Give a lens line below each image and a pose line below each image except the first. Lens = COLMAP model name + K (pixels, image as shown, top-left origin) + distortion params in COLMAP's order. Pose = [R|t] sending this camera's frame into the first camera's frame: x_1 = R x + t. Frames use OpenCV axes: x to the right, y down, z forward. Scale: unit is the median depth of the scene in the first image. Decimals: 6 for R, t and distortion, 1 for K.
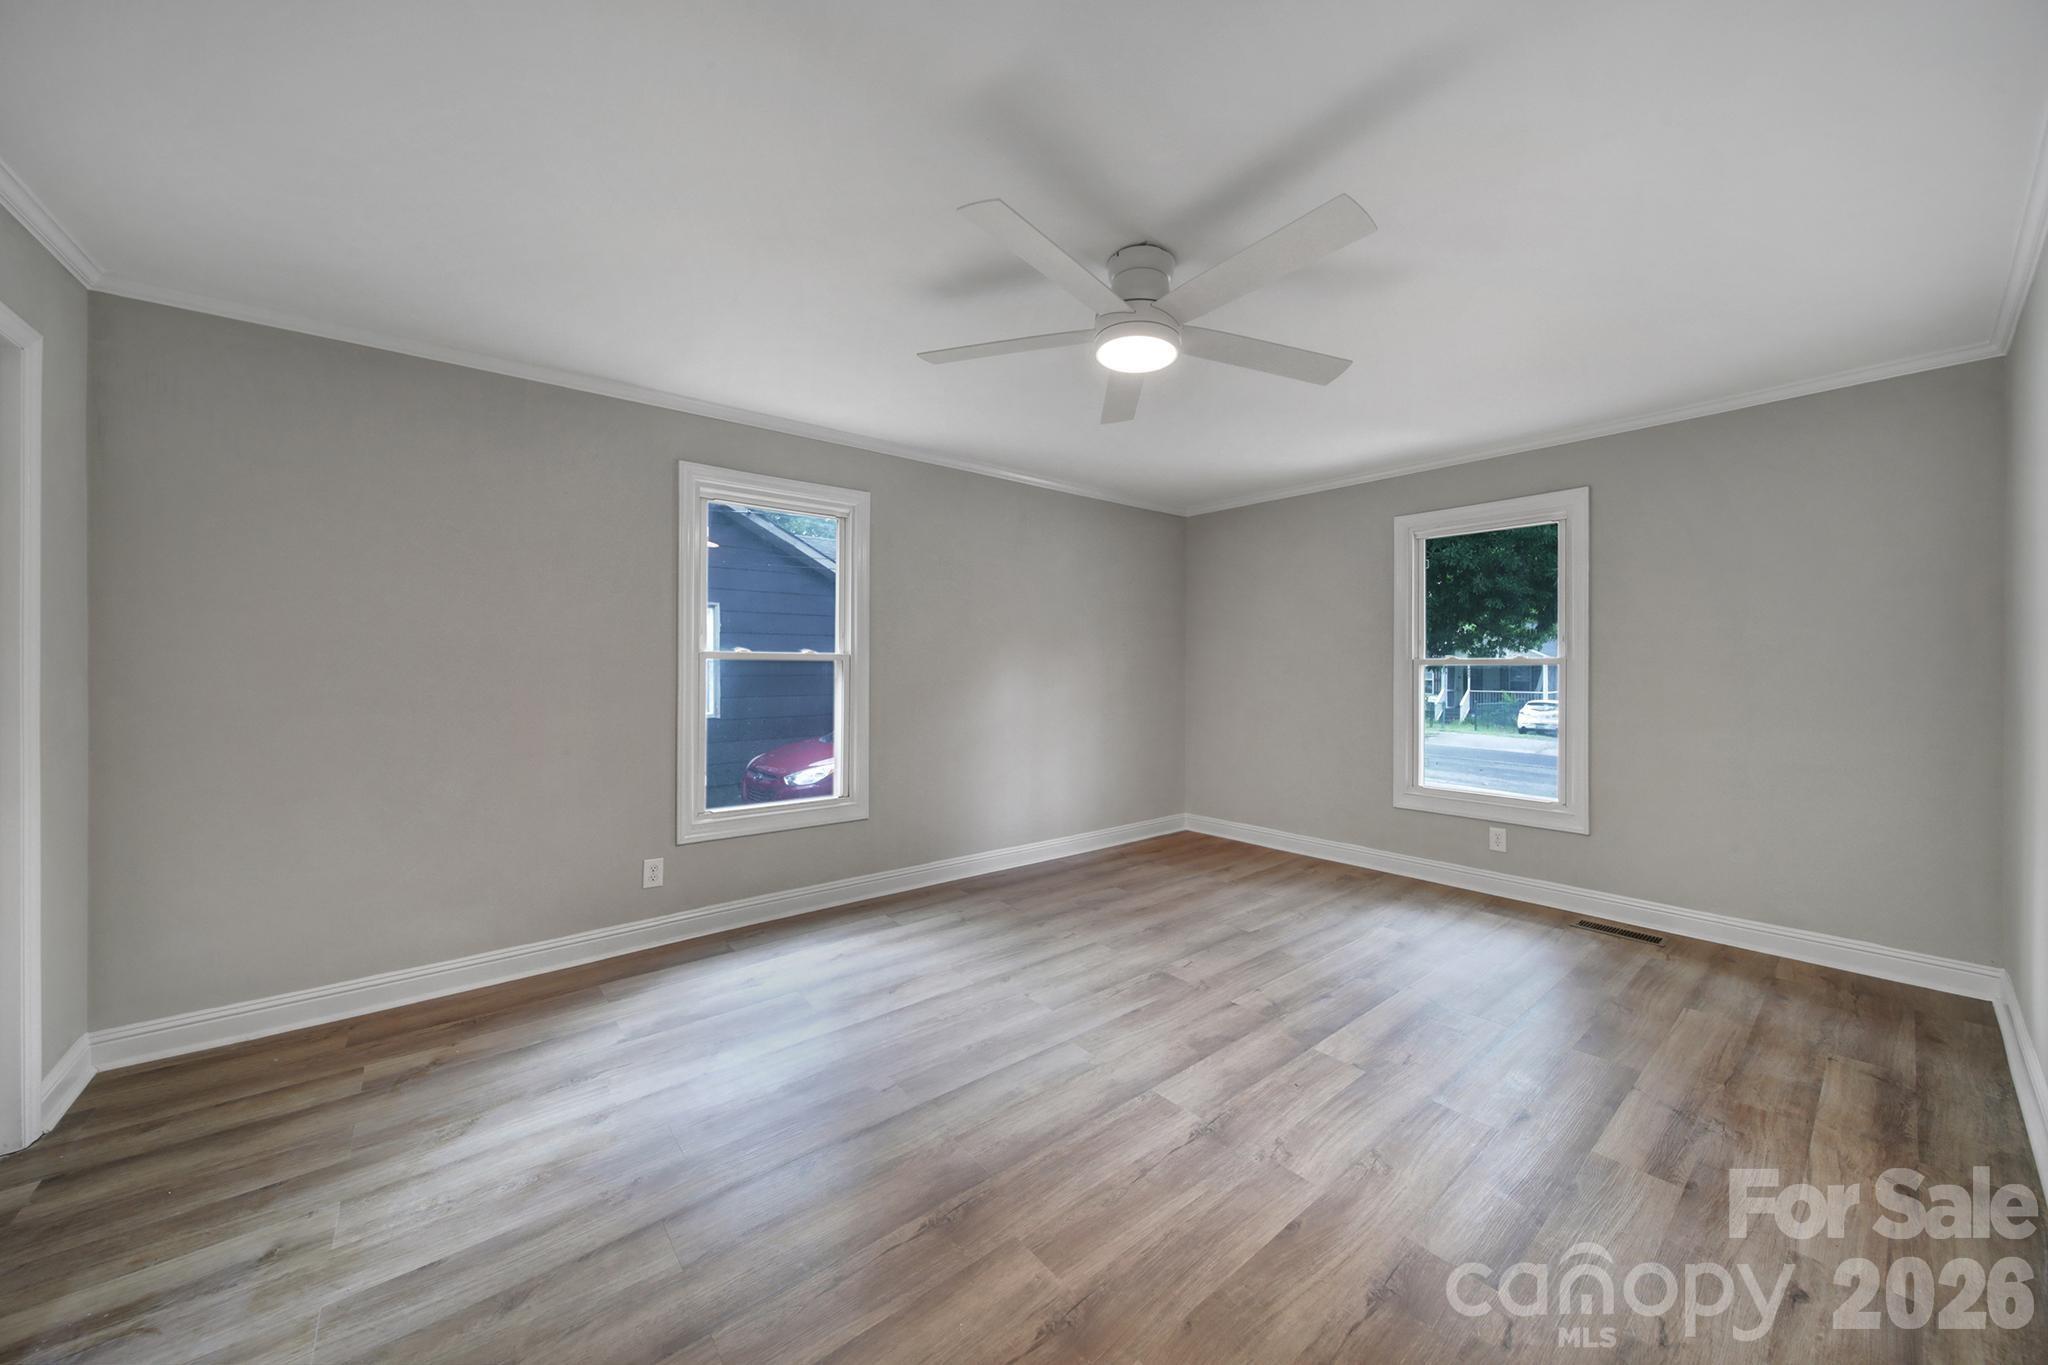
lens RADIAL K [[725.0, 0, 1022.4], [0, 725.0, 671.9], [0, 0, 1]] dist [-0.000495, -0.001918]
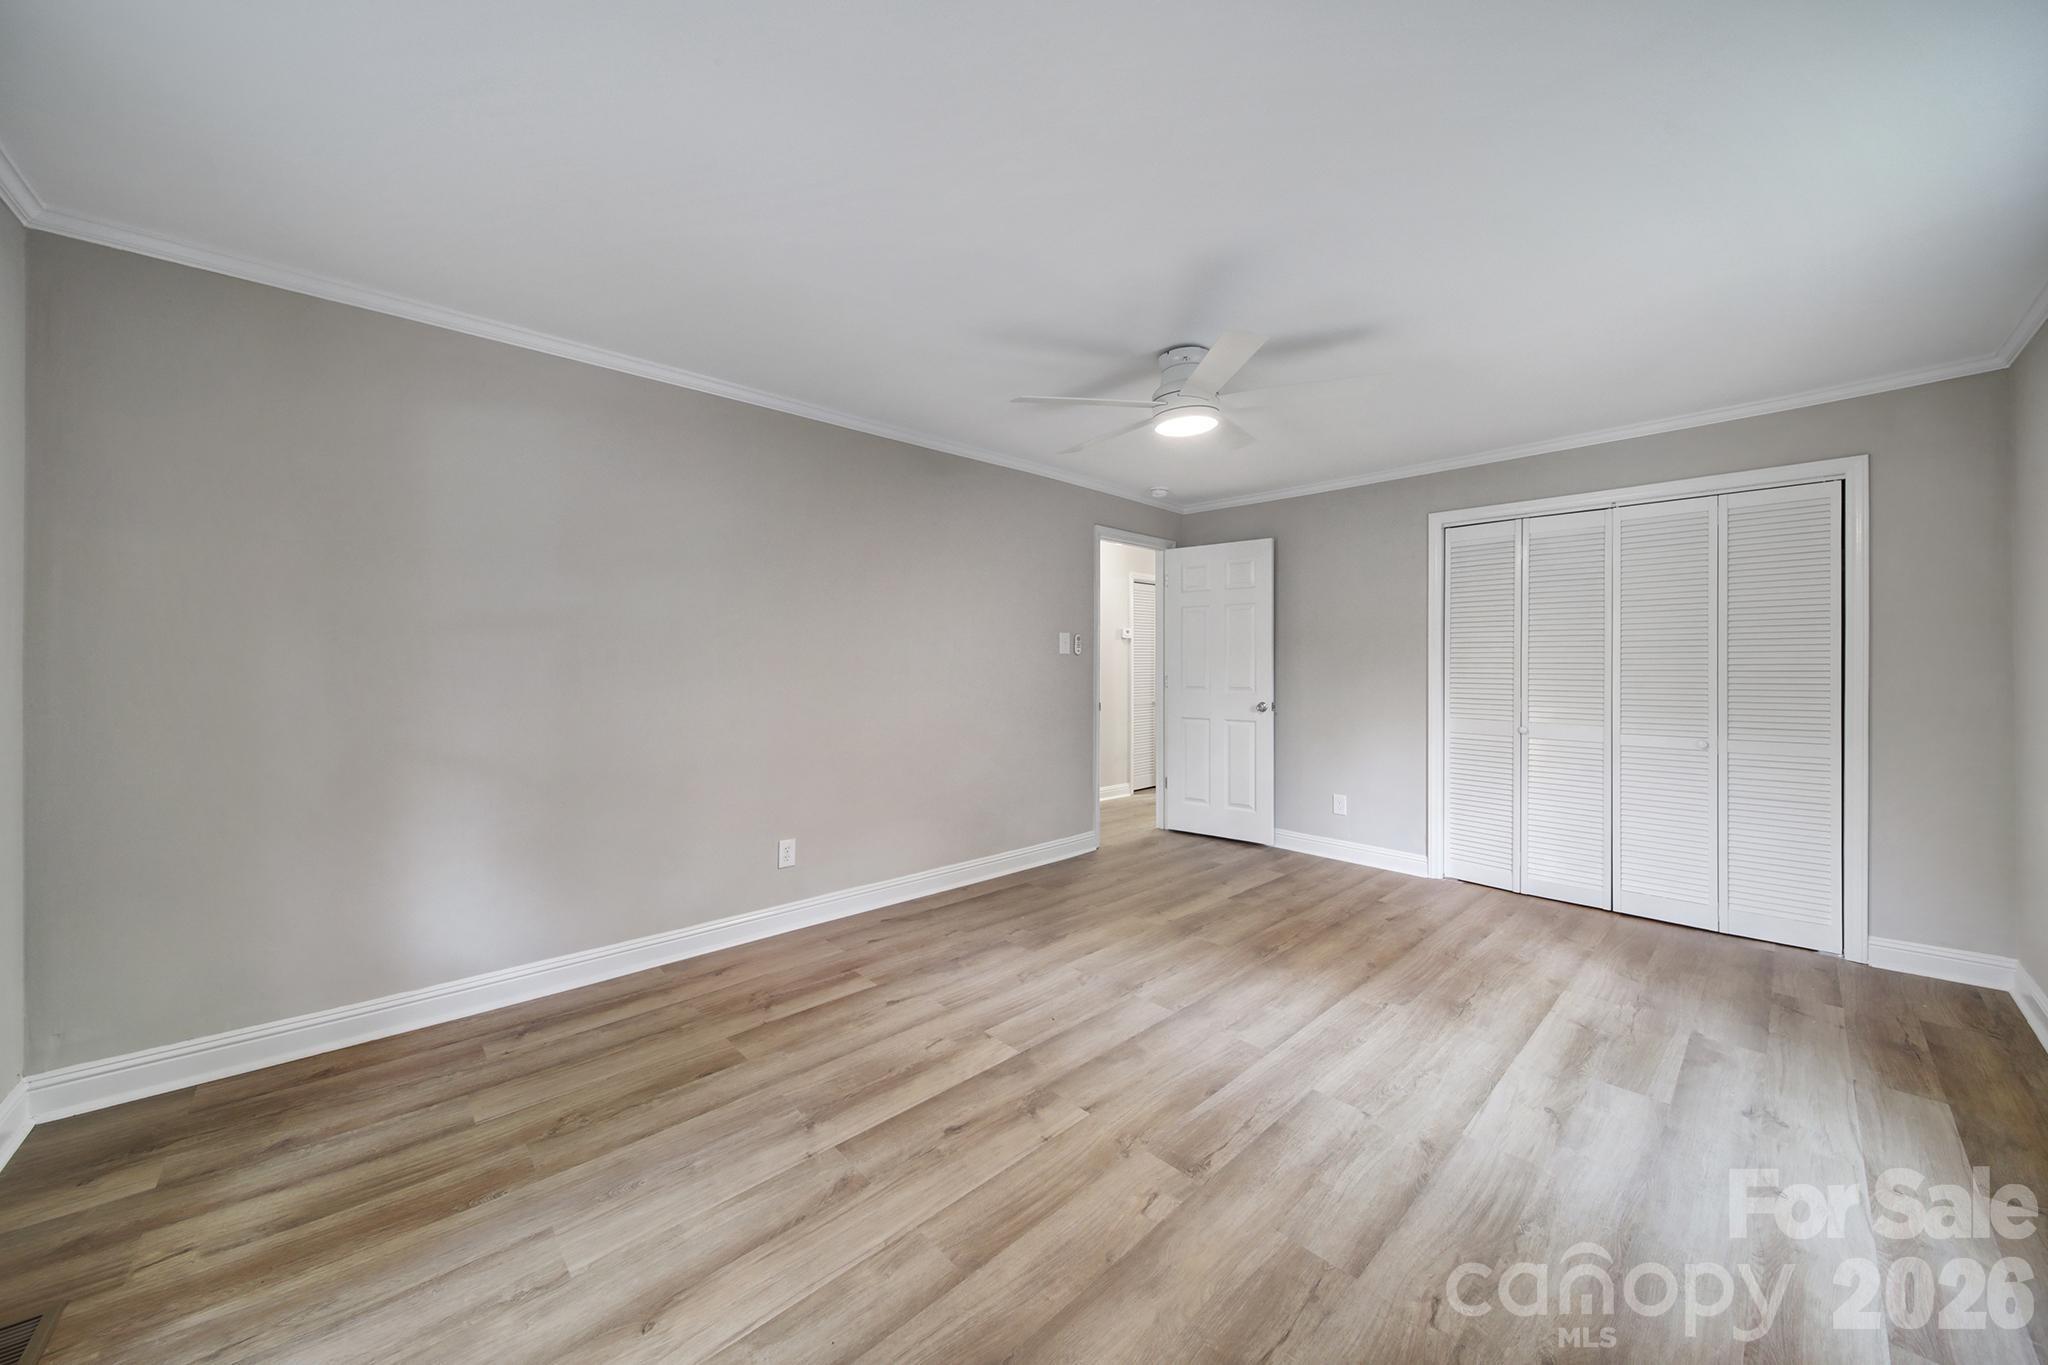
lens RADIAL K [[725.0, 0, 1022.4], [0, 725.0, 671.9], [0, 0, 1]] dist [-0.000495, -0.001918]
pose [[-0.997514, -0.004178, -0.070347, 0.455360], [-0.005912, 0.999684, 0.024447, -0.014683], [0.070223, 0.024802, -0.997223, 1.908905]]
